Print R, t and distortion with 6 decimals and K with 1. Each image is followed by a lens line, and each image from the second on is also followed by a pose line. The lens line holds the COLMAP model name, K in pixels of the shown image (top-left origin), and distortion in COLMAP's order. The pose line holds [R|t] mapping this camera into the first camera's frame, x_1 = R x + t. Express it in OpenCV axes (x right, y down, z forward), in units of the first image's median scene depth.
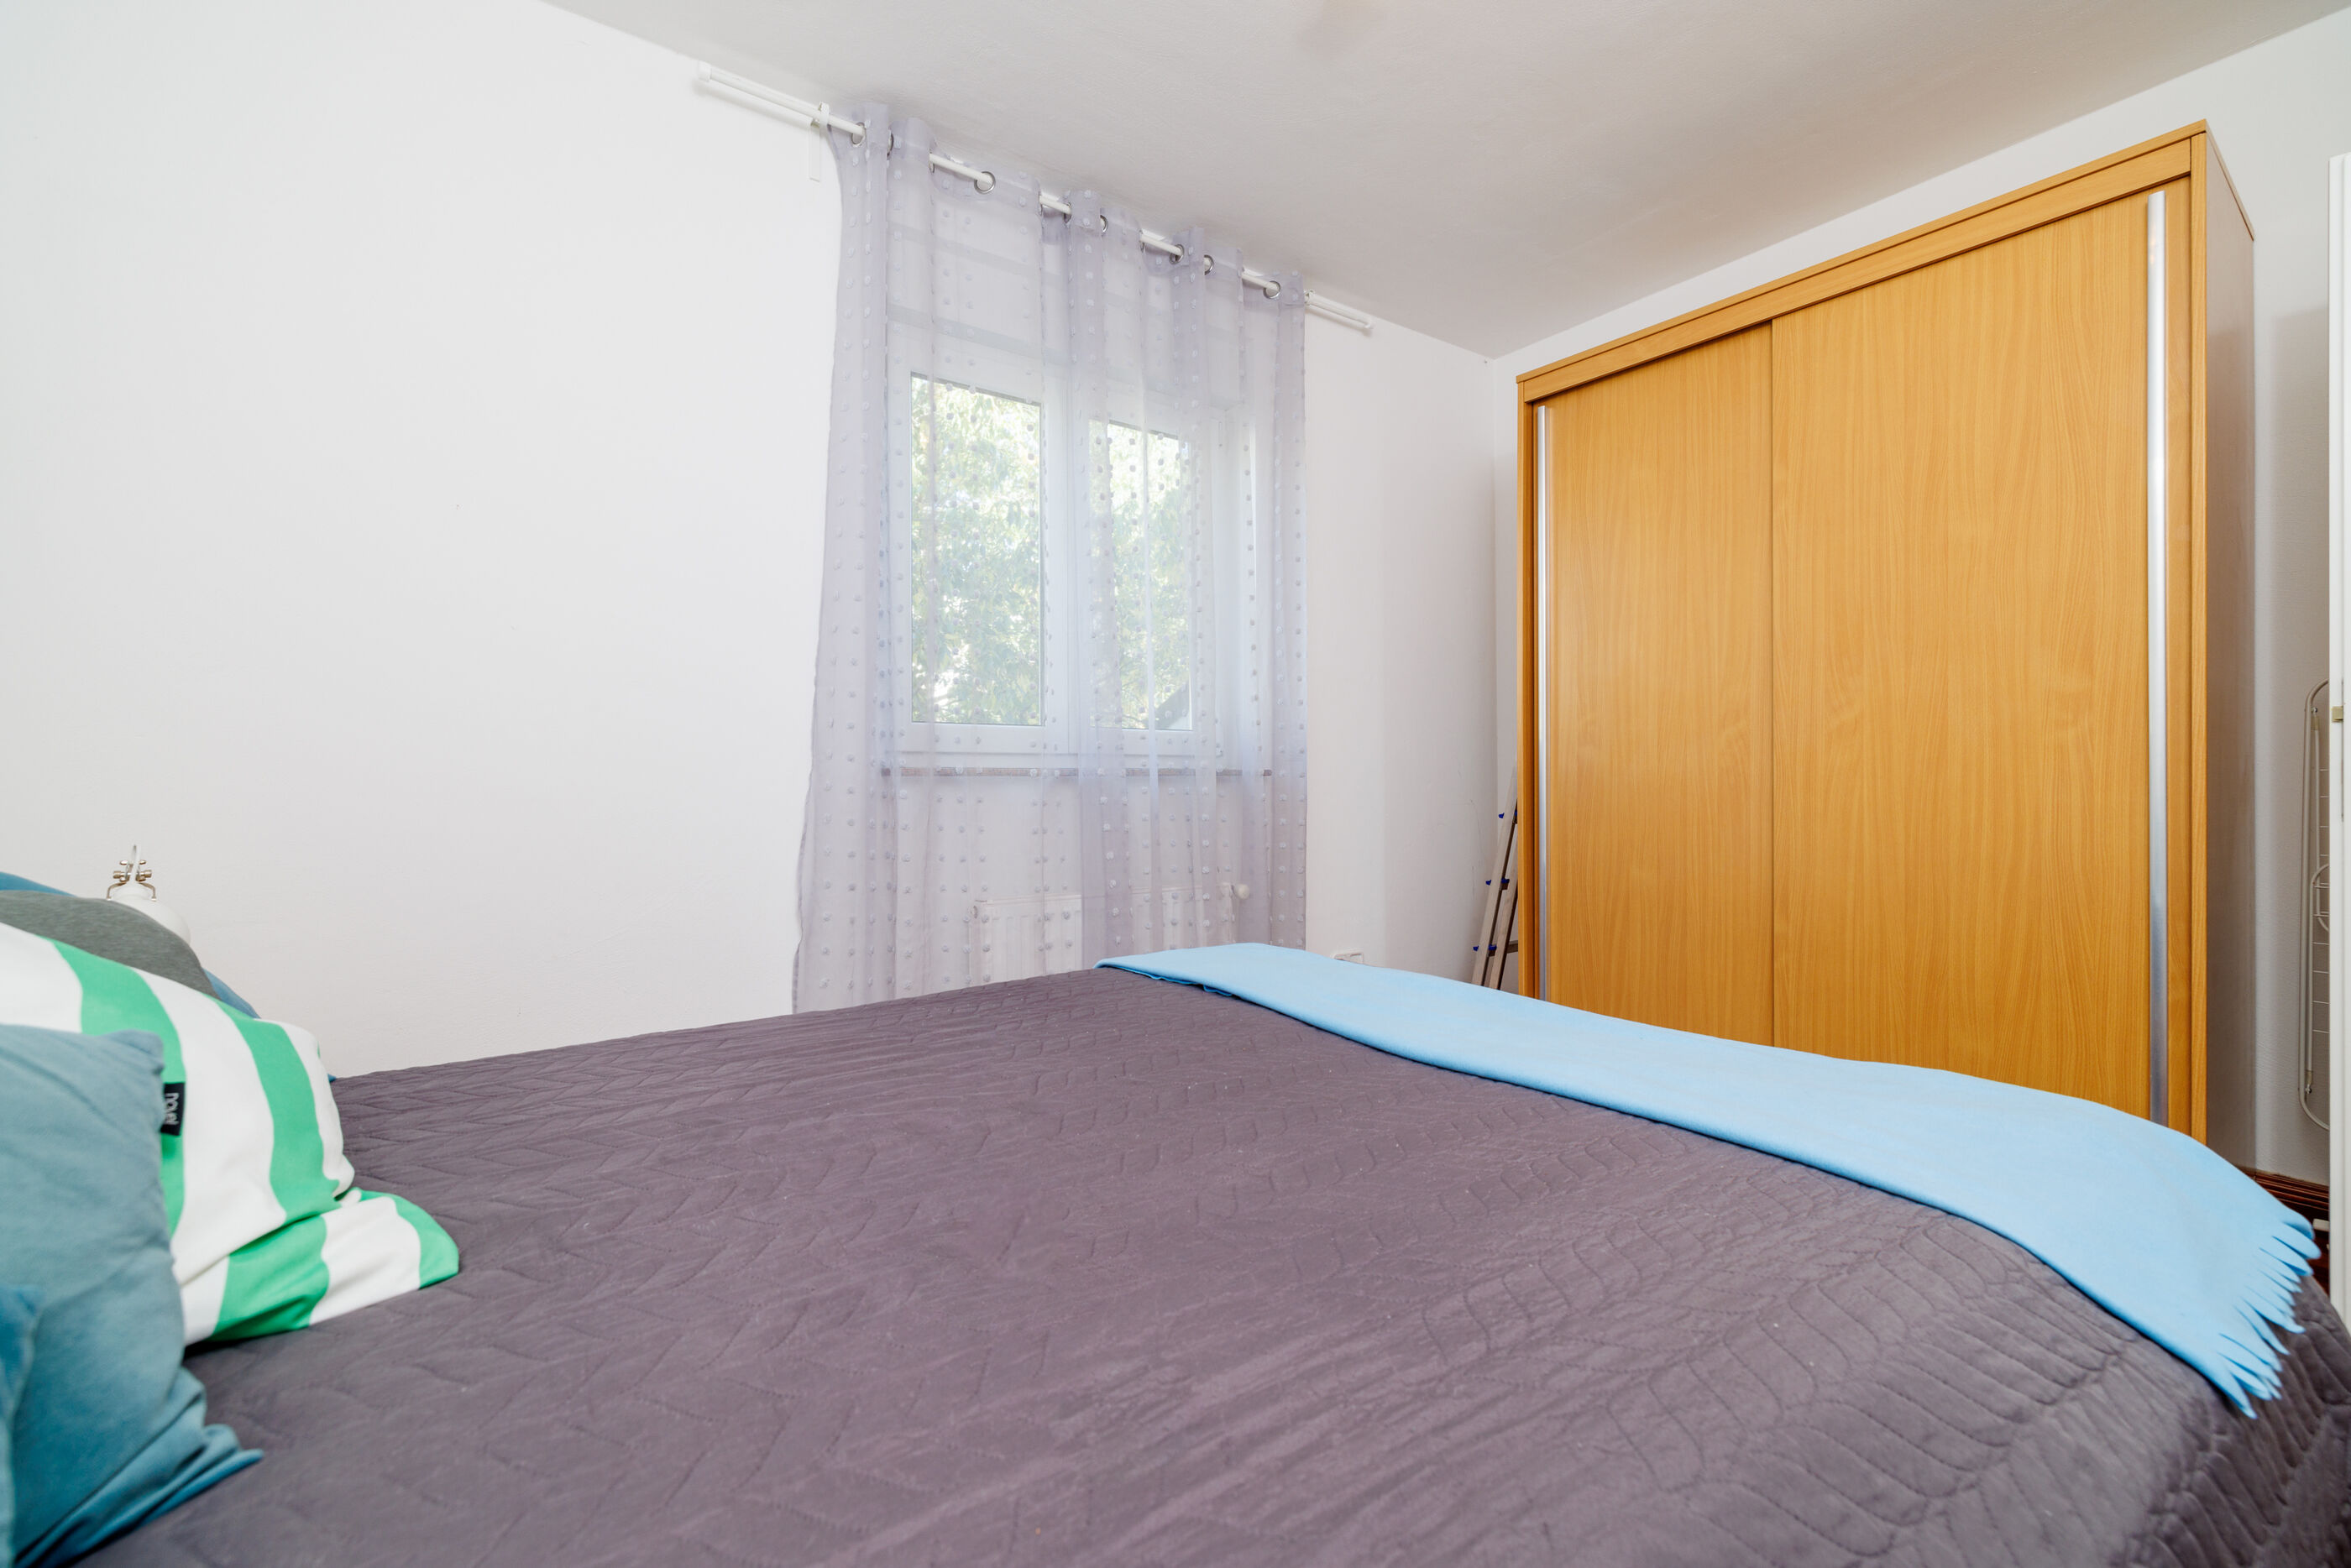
lens RADIAL K [[994.9, 0, 1178.8], [0, 994.9, 780.4], [0, 0, 1]] dist [0.002644, -0.000814]
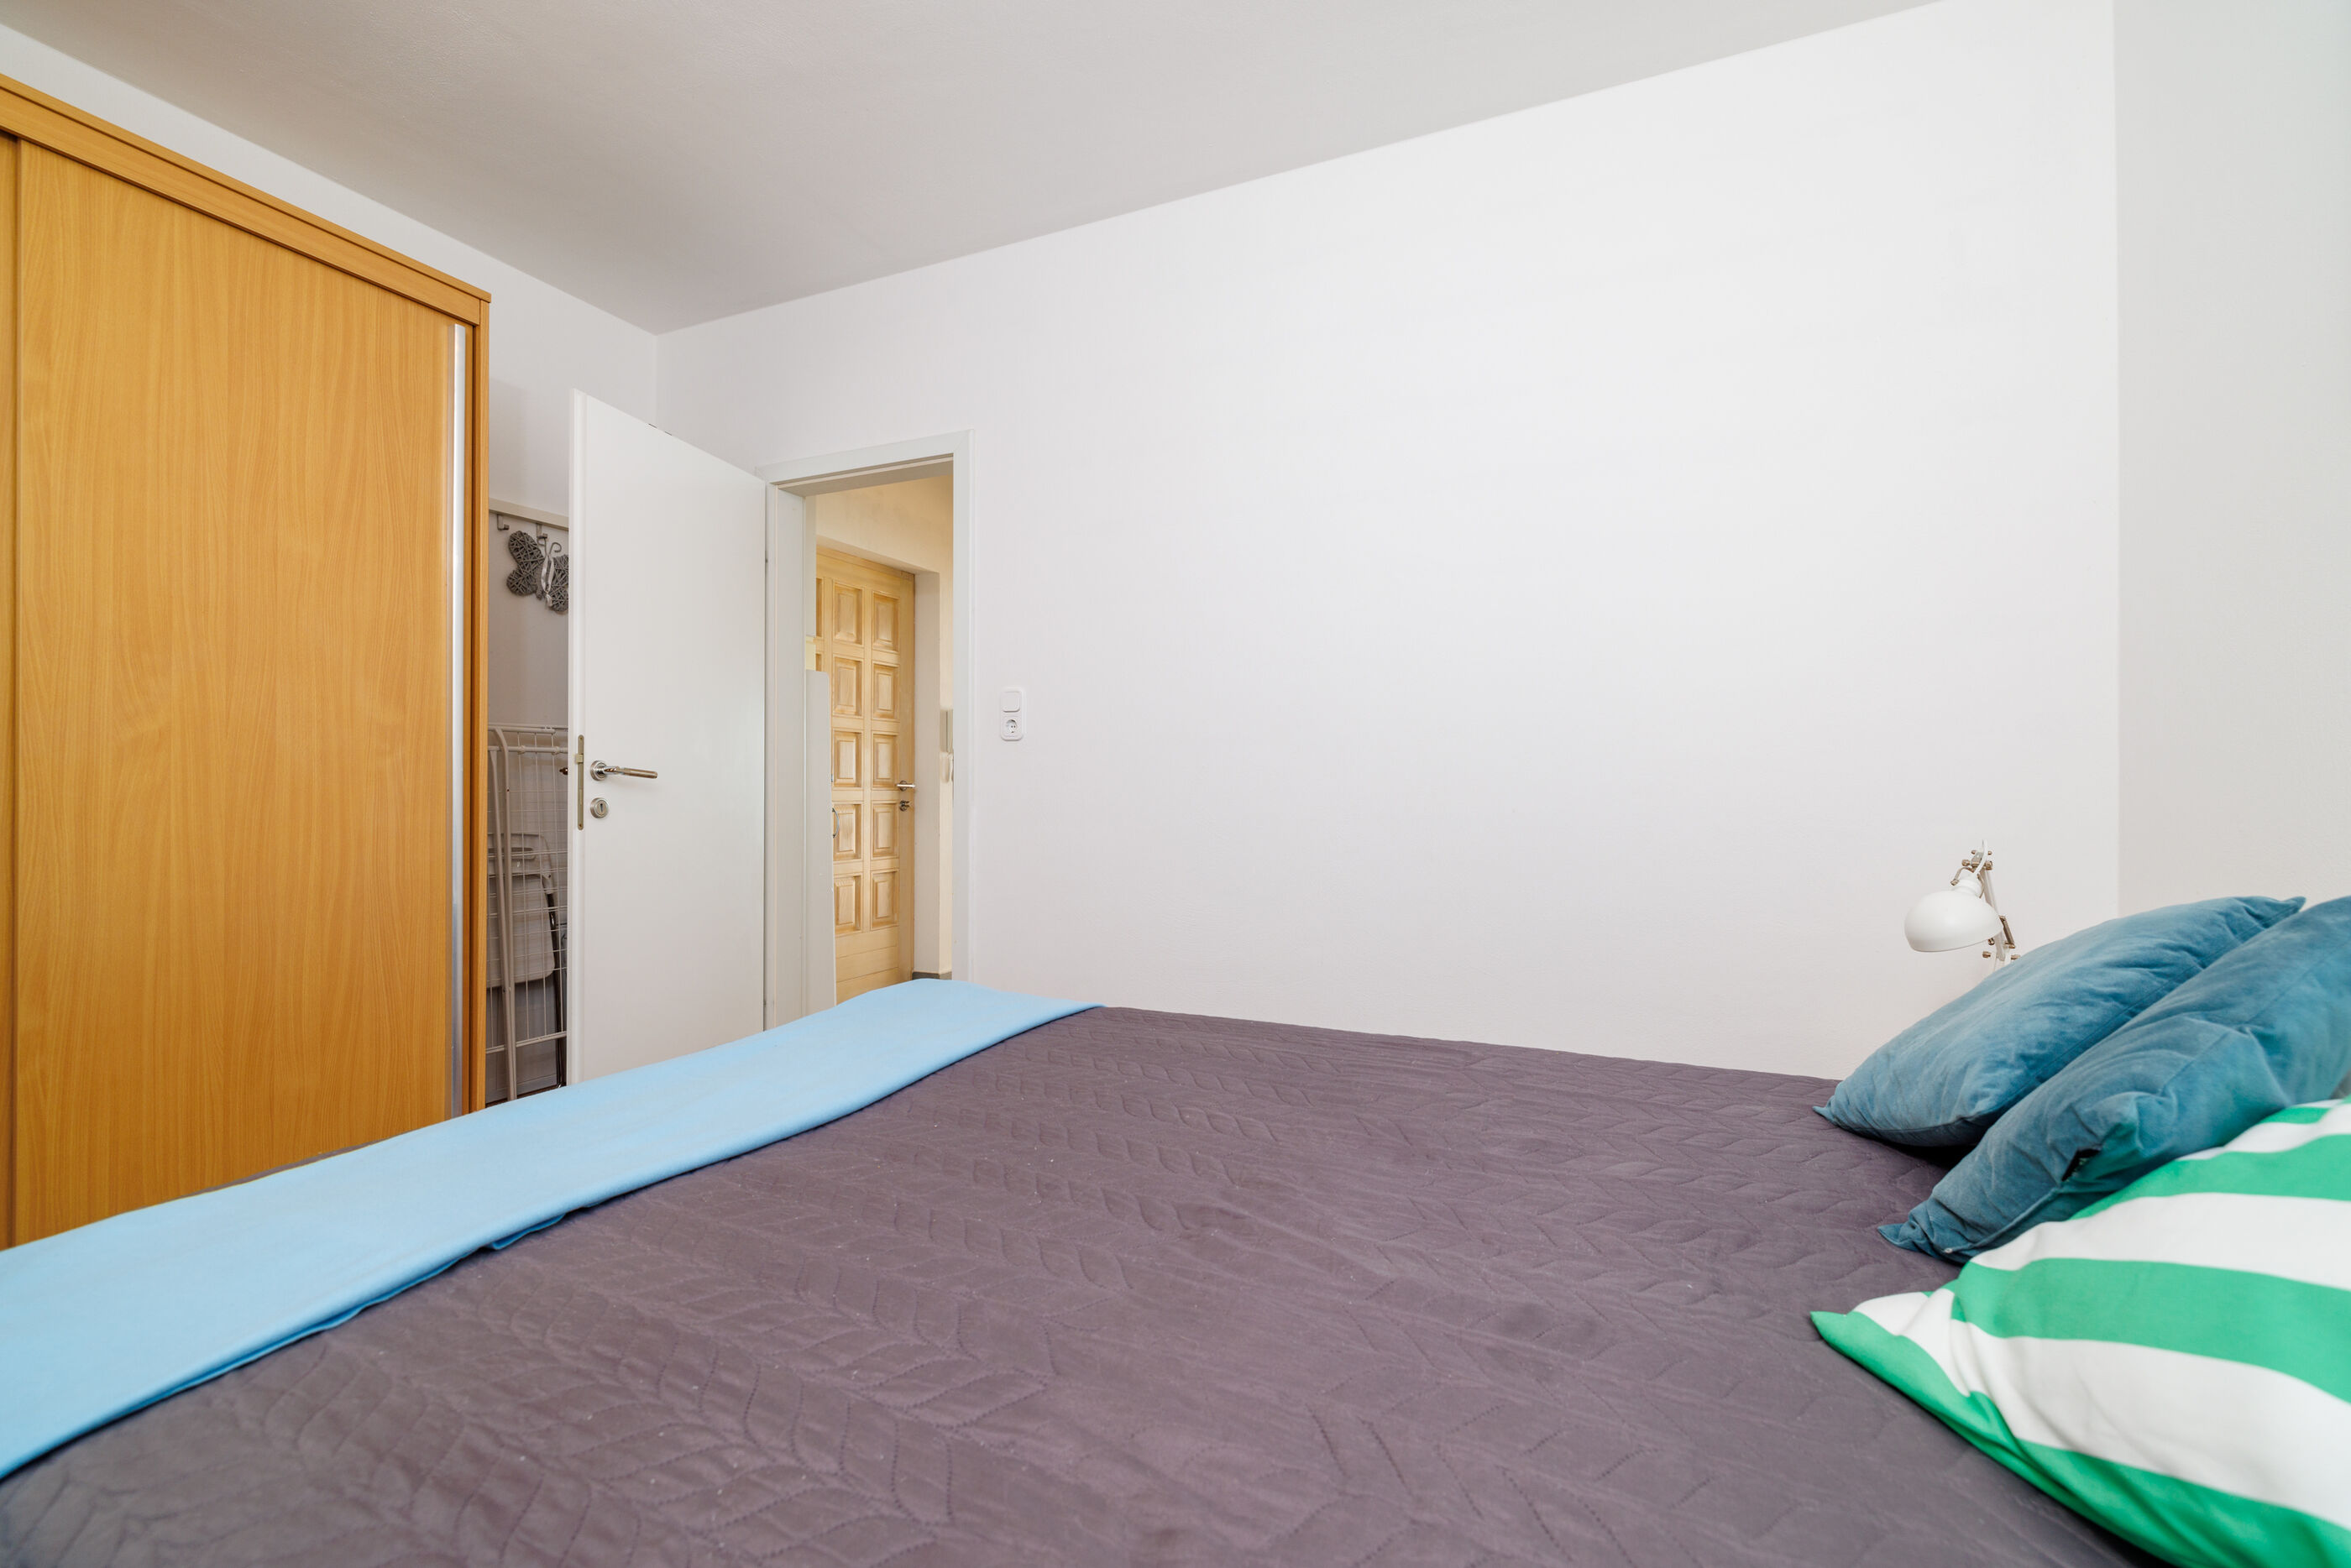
lens RADIAL K [[994.9, 0, 1175.2], [0, 994.9, 789.7], [0, 0, 1]] dist [0.002644, -0.000814]
pose [[-0.522718, -0.000144, 0.852506, -0.453416], [0.001906, 0.999997, 0.001337, -0.015213], [-0.852504, 0.002324, -0.522716, 0.765355]]
